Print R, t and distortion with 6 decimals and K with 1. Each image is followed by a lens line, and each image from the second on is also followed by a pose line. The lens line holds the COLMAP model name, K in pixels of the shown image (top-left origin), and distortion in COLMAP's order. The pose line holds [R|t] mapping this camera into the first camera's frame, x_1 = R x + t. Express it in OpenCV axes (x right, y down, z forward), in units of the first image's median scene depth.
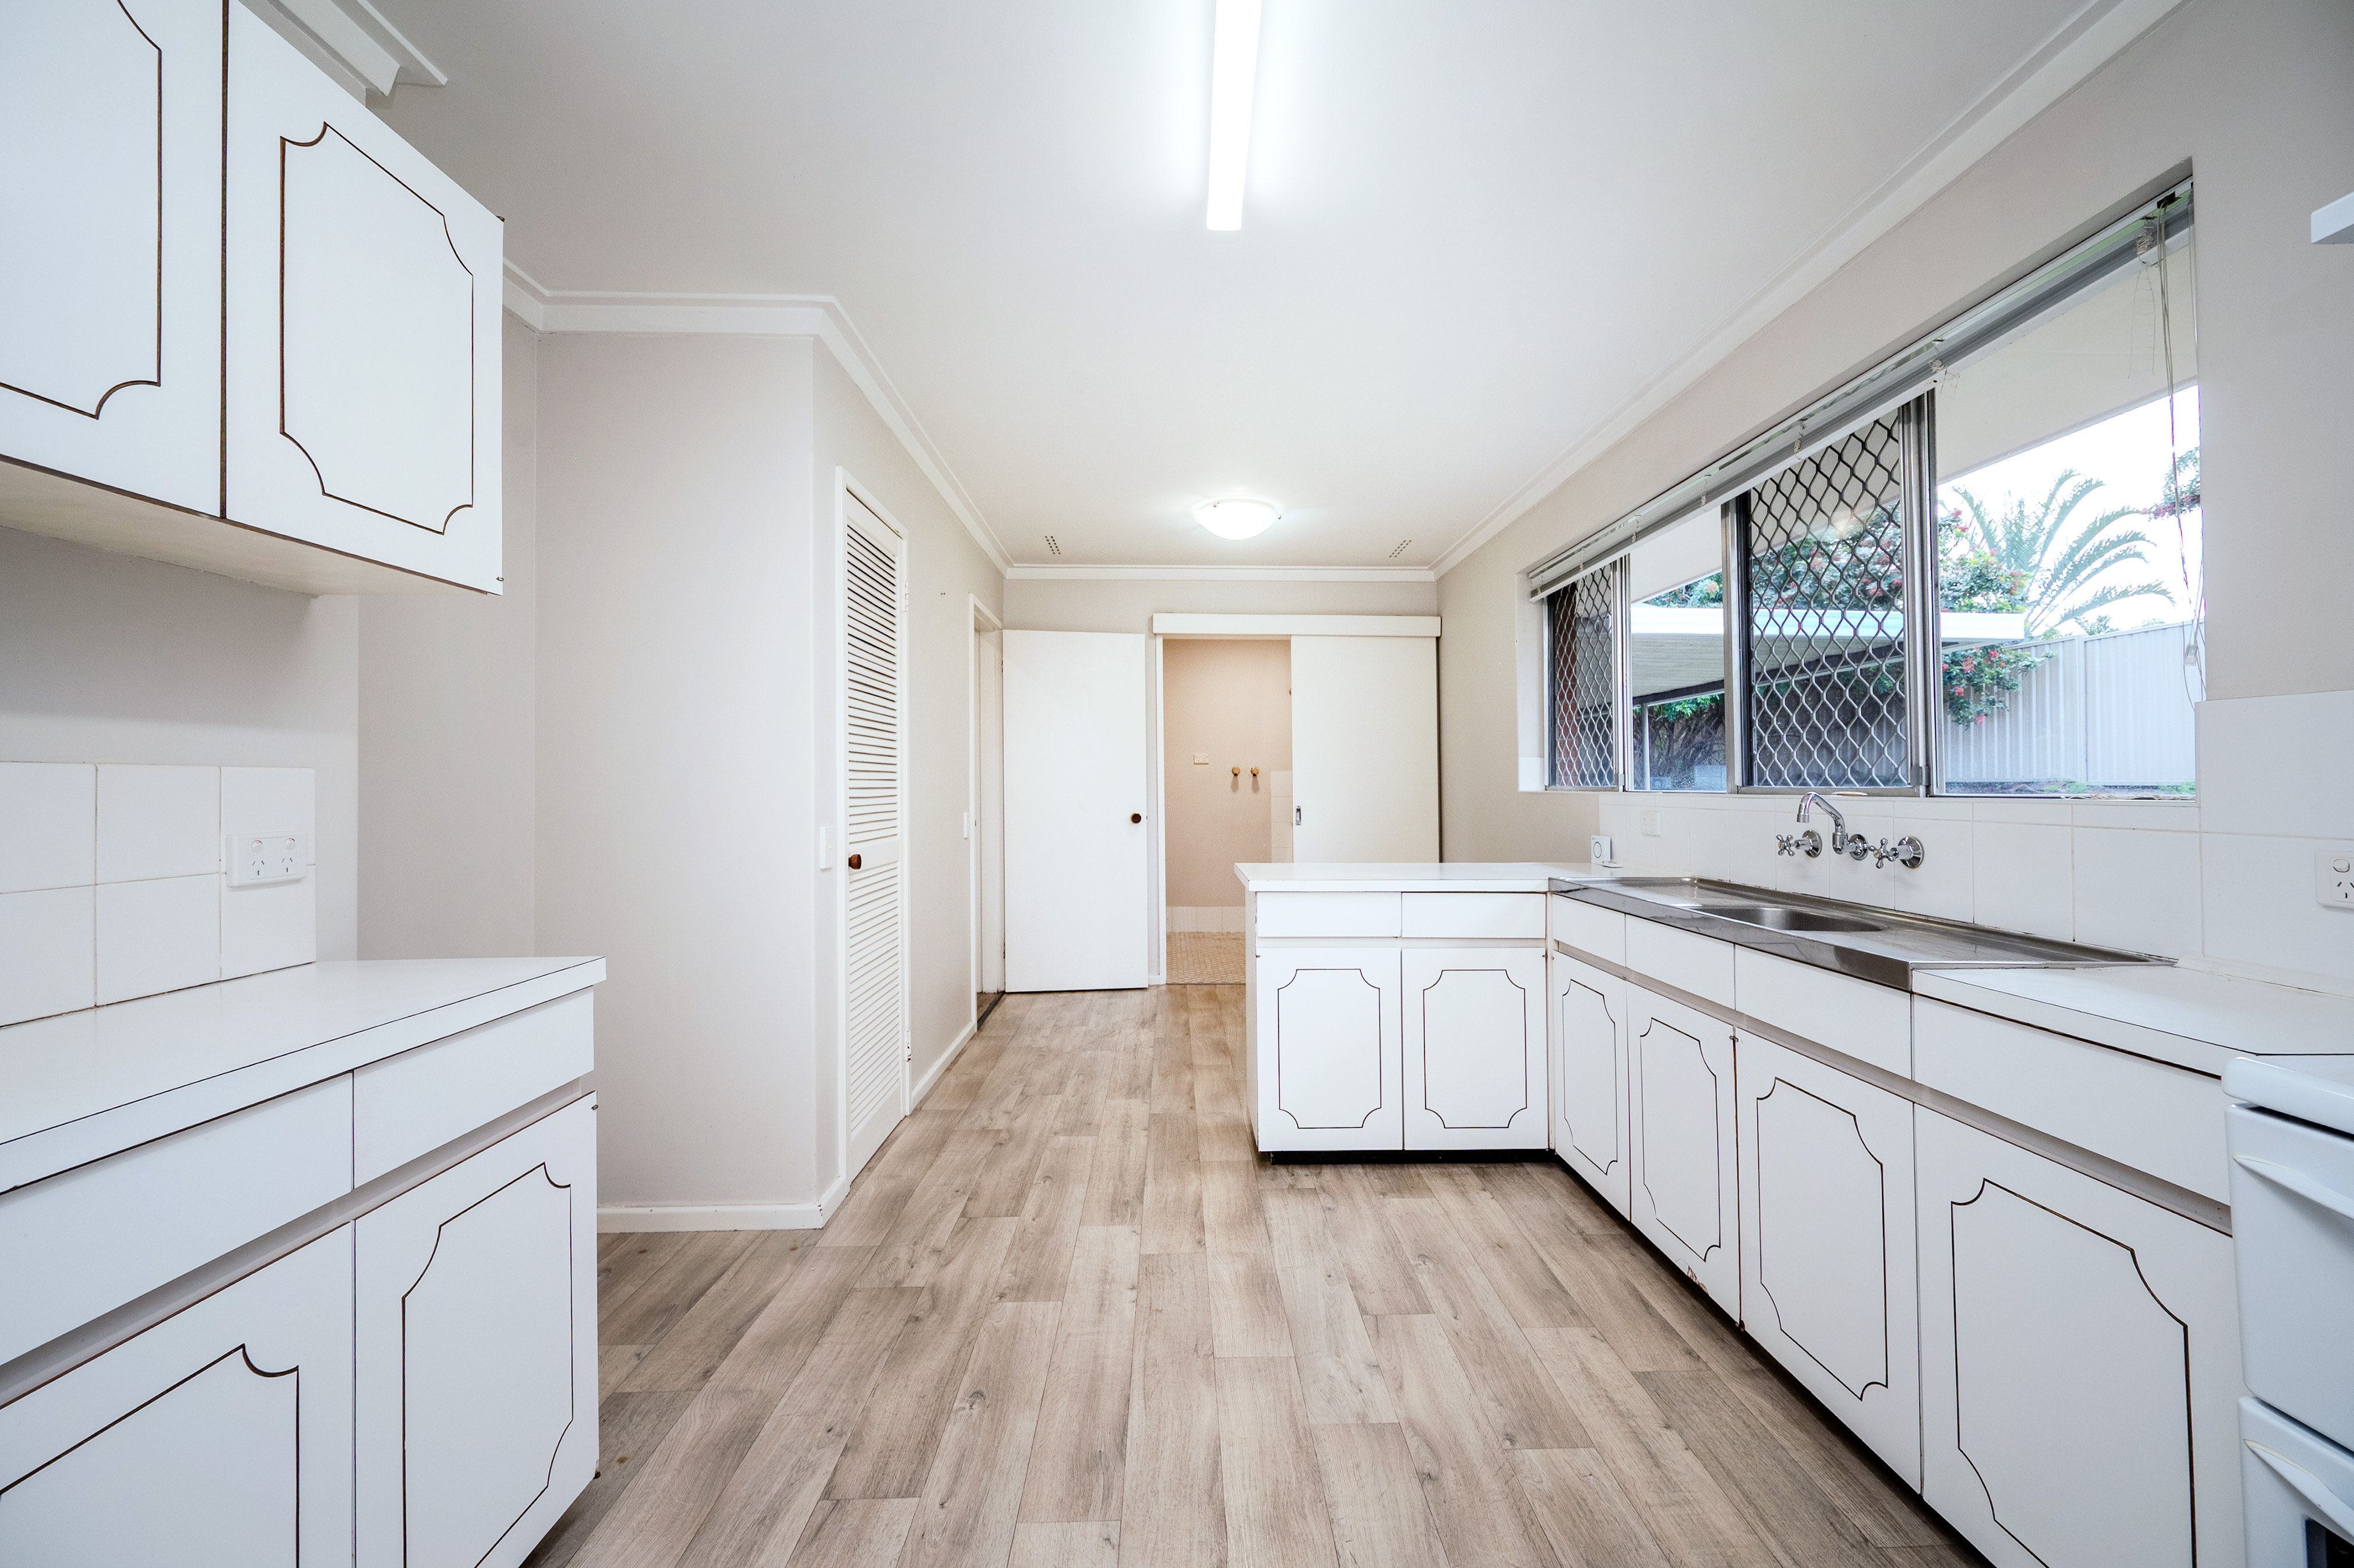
lens RADIAL K [[935.2, 0, 1178.1], [0, 935.2, 792.5], [0, 0, 1]] dist [-0.002080, -0.000248]
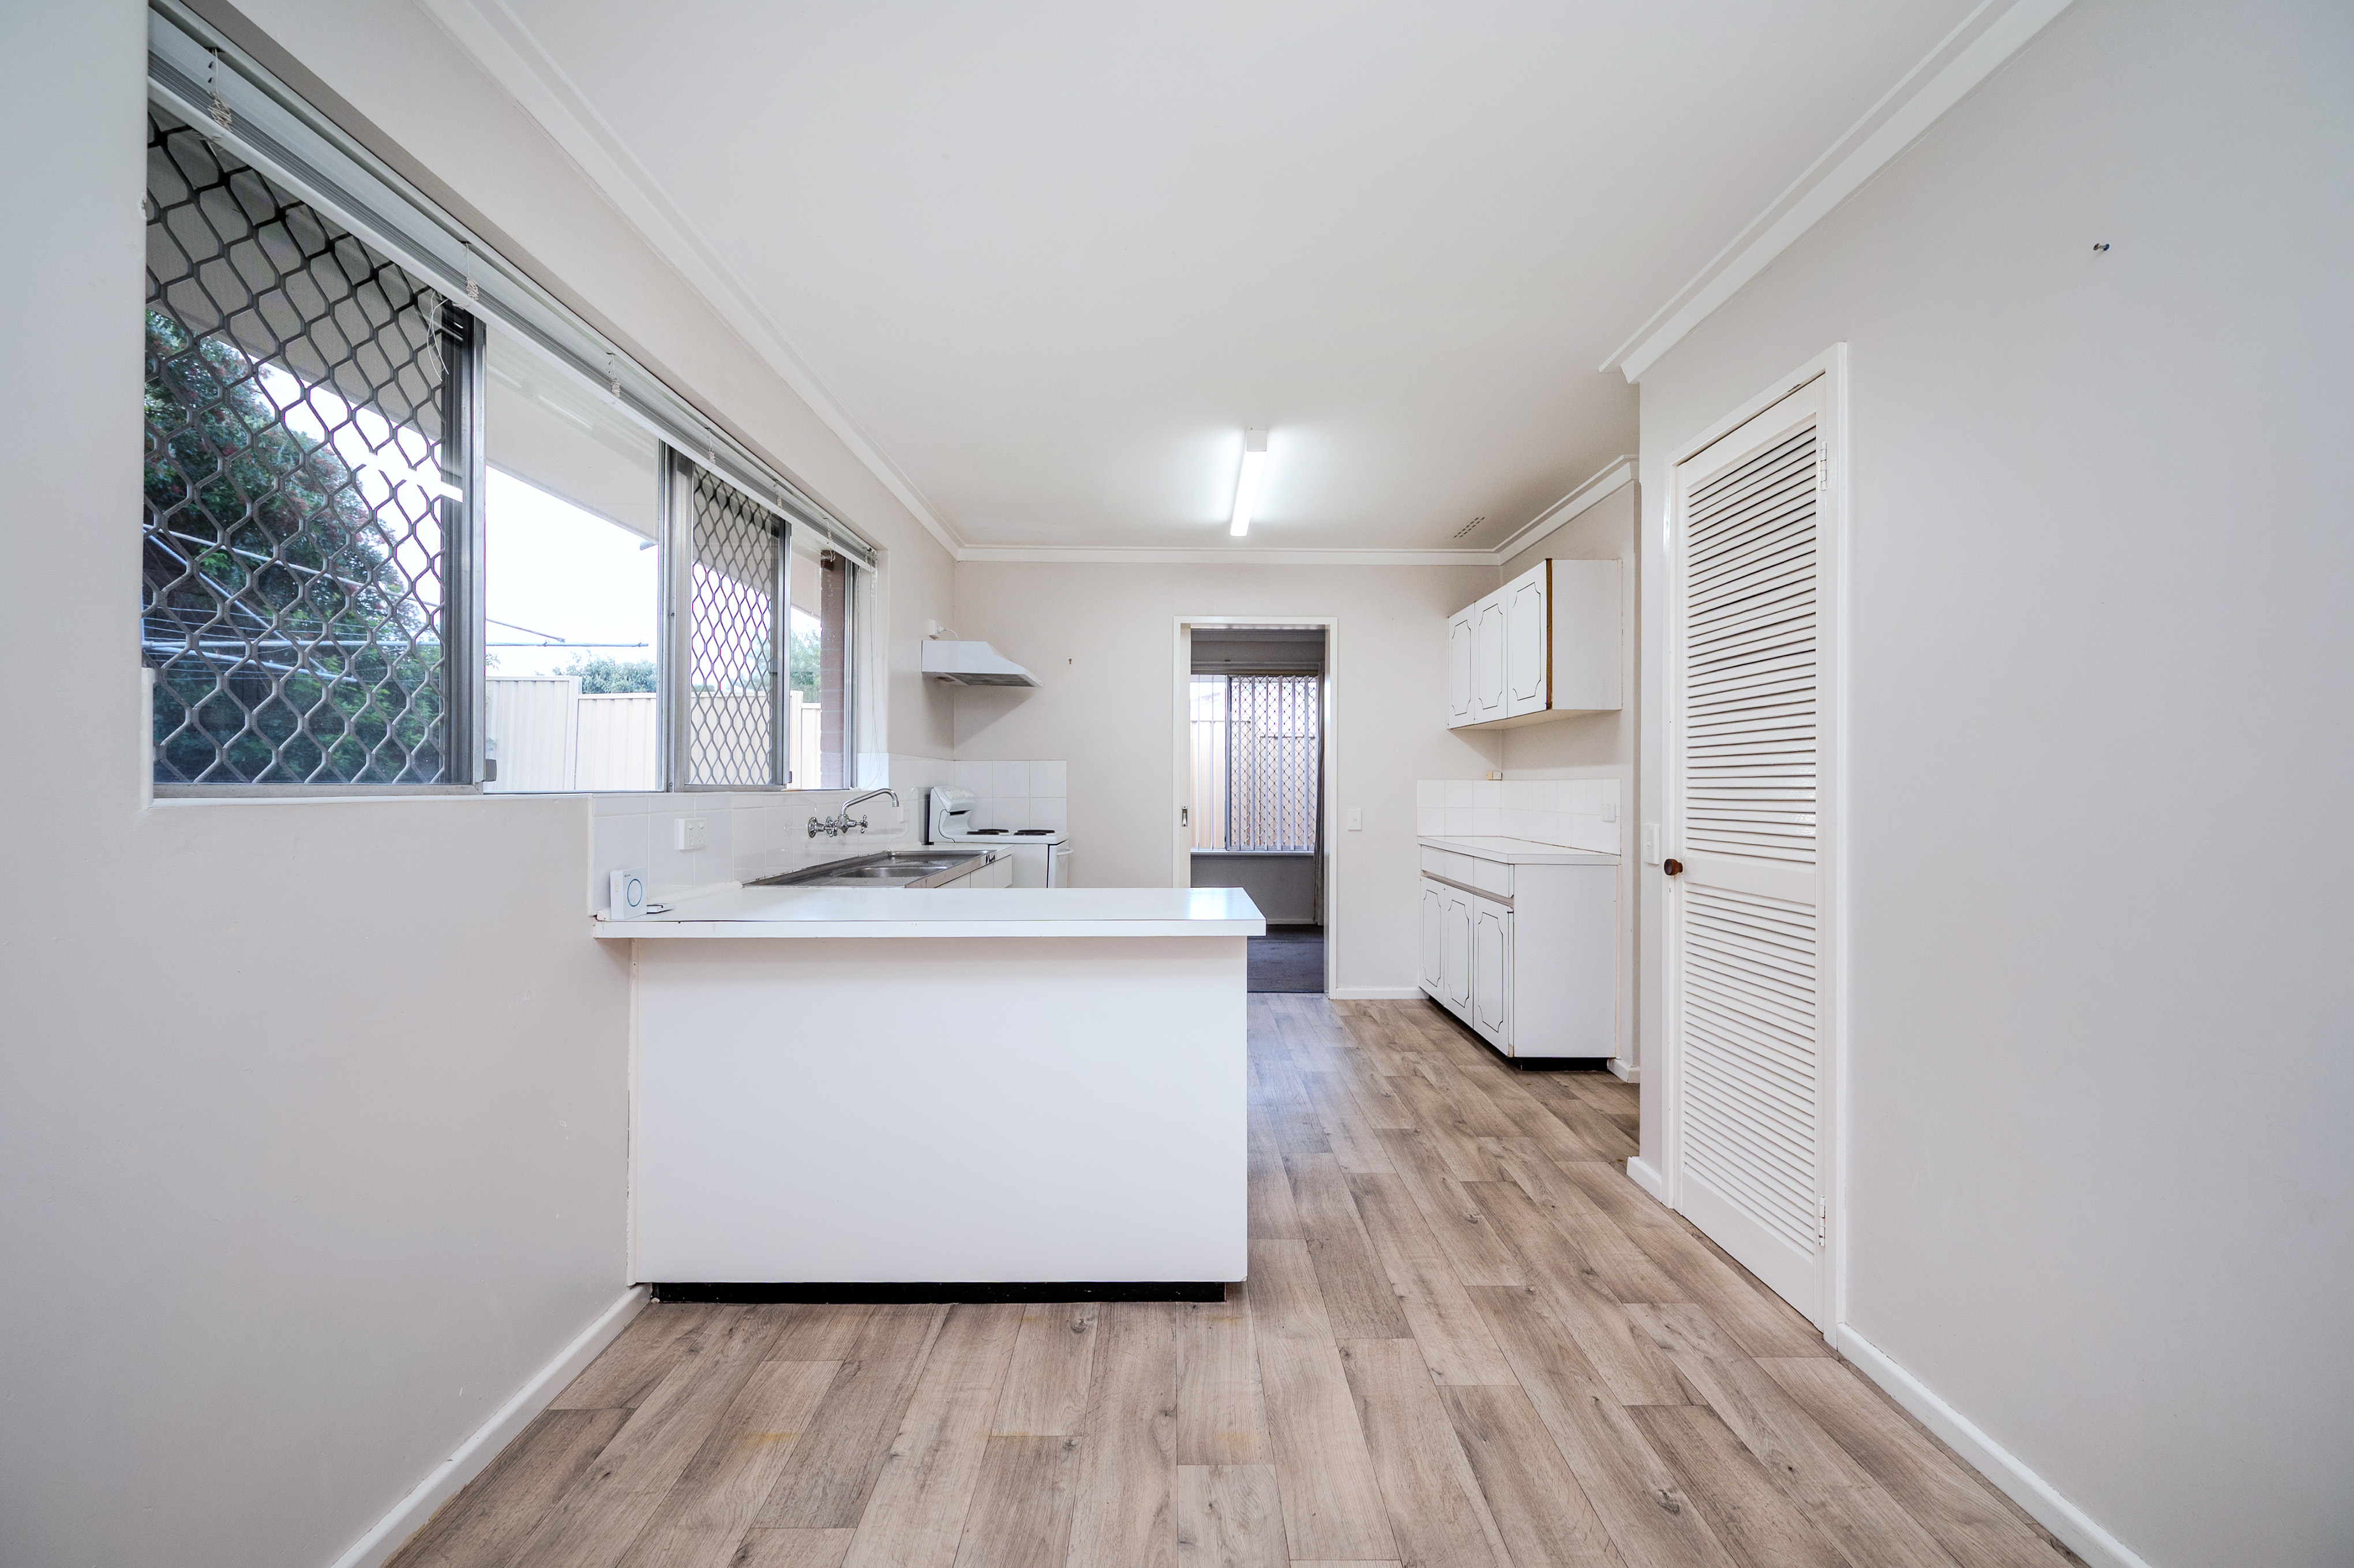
lens RADIAL K [[984.0, 0, 1177.0], [0, 984.0, 784.0], [0, 0, 1]] dist [0.014819, -0.000085]
pose [[-0.999995, -0.002941, -0.001086, 0.153028], [-0.002948, 0.999976, 0.006348, -0.007623], [0.001067, 0.006351, -0.999979, 2.073429]]
